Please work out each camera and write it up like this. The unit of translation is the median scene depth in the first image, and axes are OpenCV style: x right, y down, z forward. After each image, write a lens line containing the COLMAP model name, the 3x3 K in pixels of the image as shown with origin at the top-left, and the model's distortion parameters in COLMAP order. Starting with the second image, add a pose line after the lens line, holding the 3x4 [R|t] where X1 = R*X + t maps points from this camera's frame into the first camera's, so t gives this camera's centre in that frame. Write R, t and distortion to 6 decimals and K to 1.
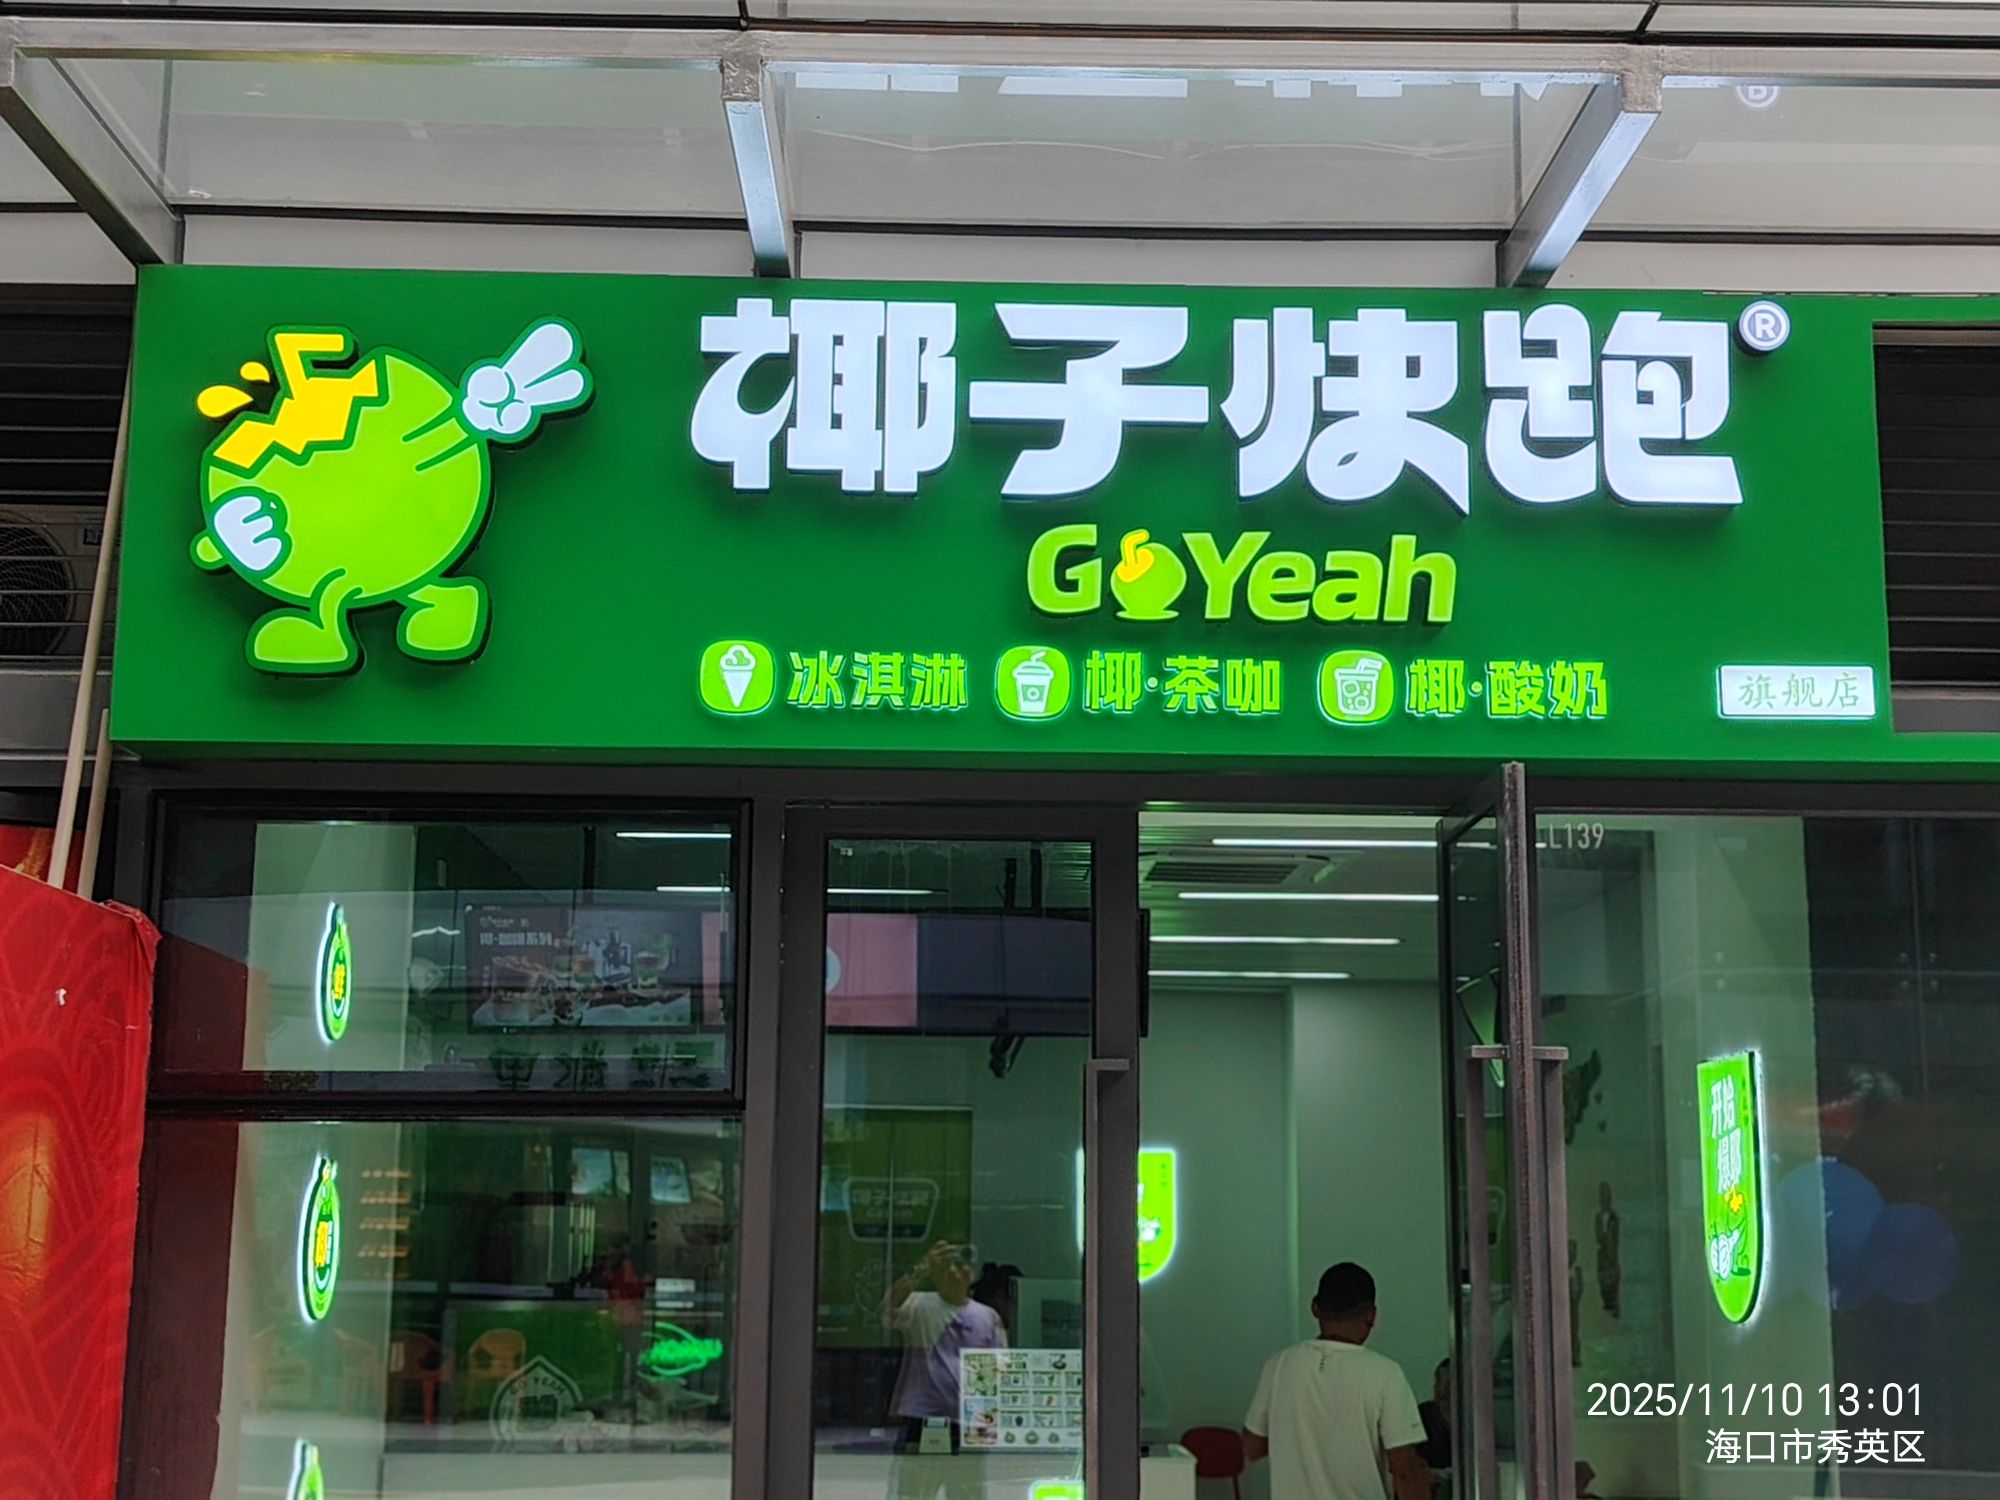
lens RADIAL K [[2807.7, 0, 998.4], [0, 2807.7, 748.8], [0, 0, 1]] dist [0.048694, 0.000000]
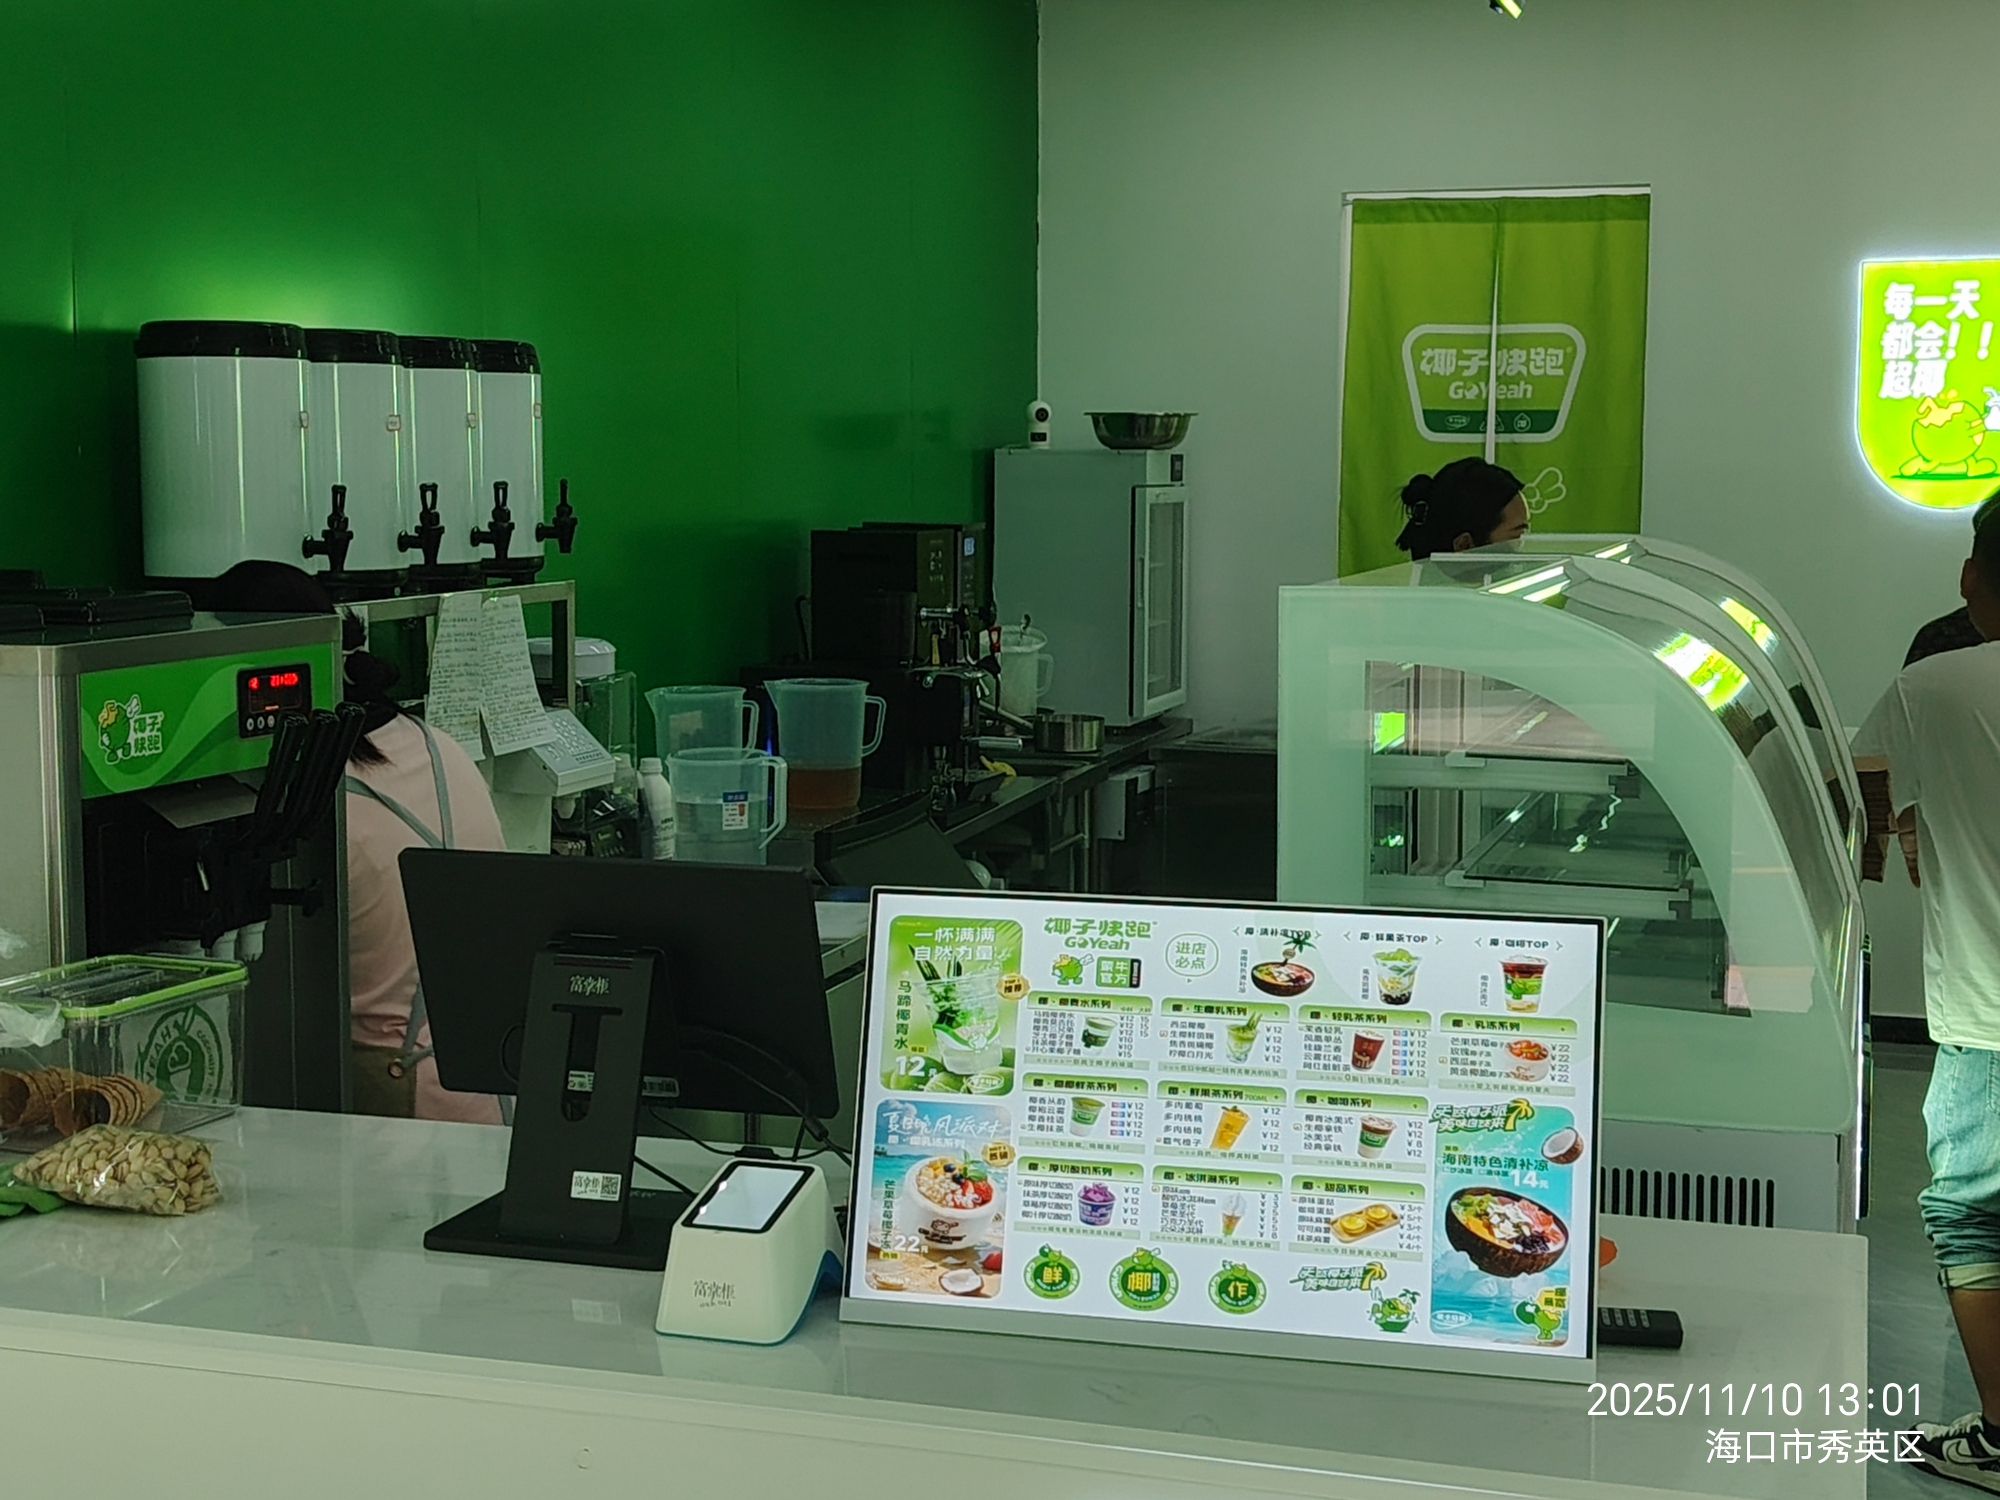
lens RADIAL K [[2807.7, 0, 1001.9], [0, 2807.7, 755.9], [0, 0, 1]] dist [0.048694, 0.000000]
pose [[0.951883, 0.026918, -0.305278, 0.070755], [0.060377, 0.960140, 0.272920, 0.137042], [0.300457, -0.278219, 0.912316, 0.789862]]
